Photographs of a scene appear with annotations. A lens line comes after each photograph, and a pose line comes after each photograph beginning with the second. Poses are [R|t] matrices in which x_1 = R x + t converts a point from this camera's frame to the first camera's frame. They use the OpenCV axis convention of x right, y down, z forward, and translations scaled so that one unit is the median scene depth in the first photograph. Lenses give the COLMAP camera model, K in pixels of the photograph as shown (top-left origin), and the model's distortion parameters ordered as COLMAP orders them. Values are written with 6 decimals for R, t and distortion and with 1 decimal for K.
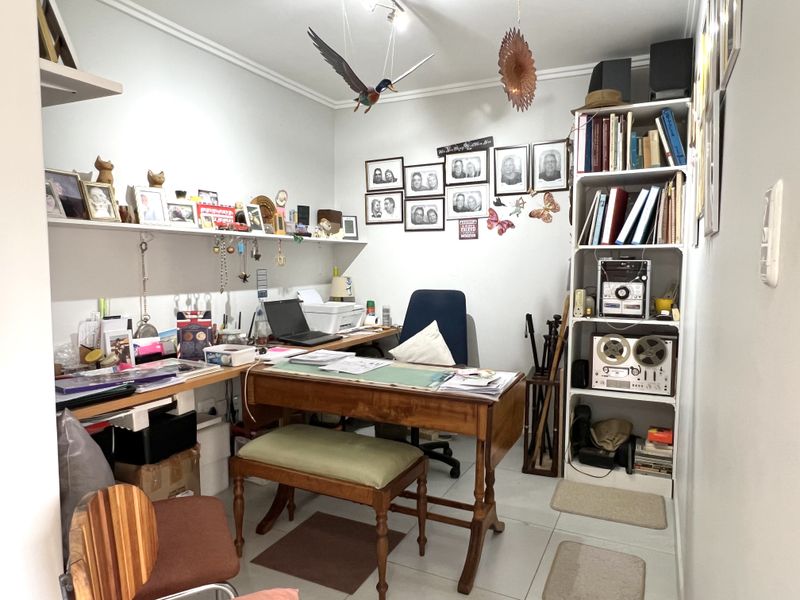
lens RADIAL K [[528.7, 0, 400.0], [0, 528.7, 300.0], [0, 0, 1]] dist [0.000036, -0.000022]
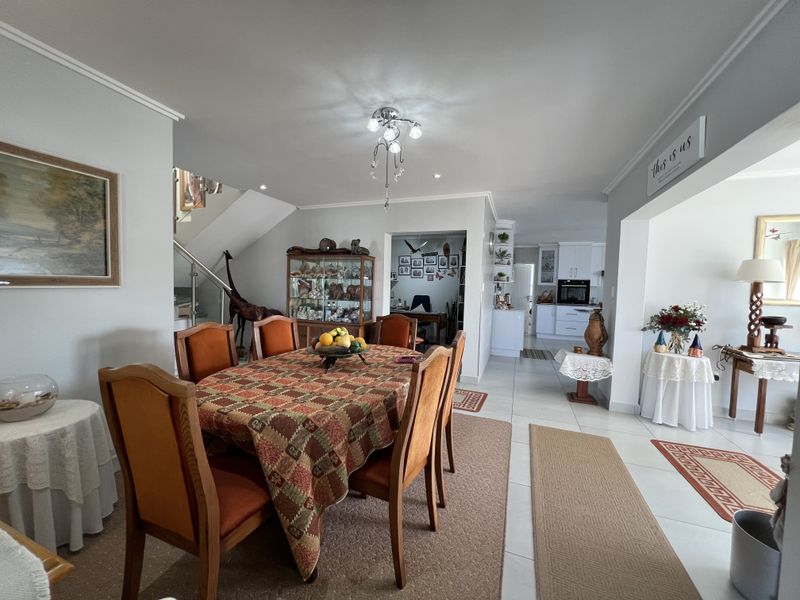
lens RADIAL K [[313.7, 0, 400.0], [0, 313.7, 300.0], [0, 0, 1]] dist [-0.000821, 0.000068]
pose [[0.994898, 0.019648, 0.098957, -0.273445], [-0.017391, 0.999570, -0.023616, 0.063470], [-0.099378, 0.021774, 0.994811, -1.036444]]
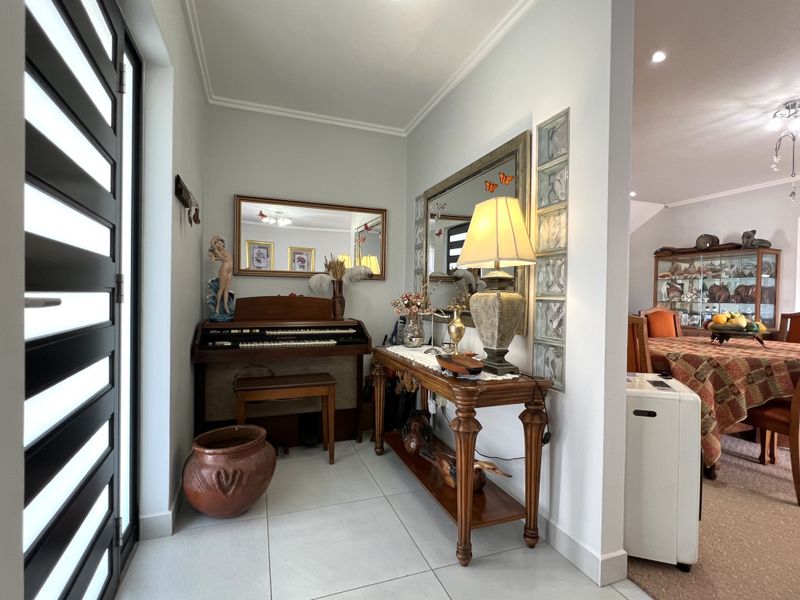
lens RADIAL K [[391.7, 0, 403.3], [0, 391.7, 301.4], [0, 0, 1]] dist [0.001421, -0.000013]
pose [[0.727483, 0.020087, -0.685832, -0.263100], [-0.064097, 0.997190, -0.038783, 0.204501], [0.683125, 0.072174, 0.726726, -1.757037]]
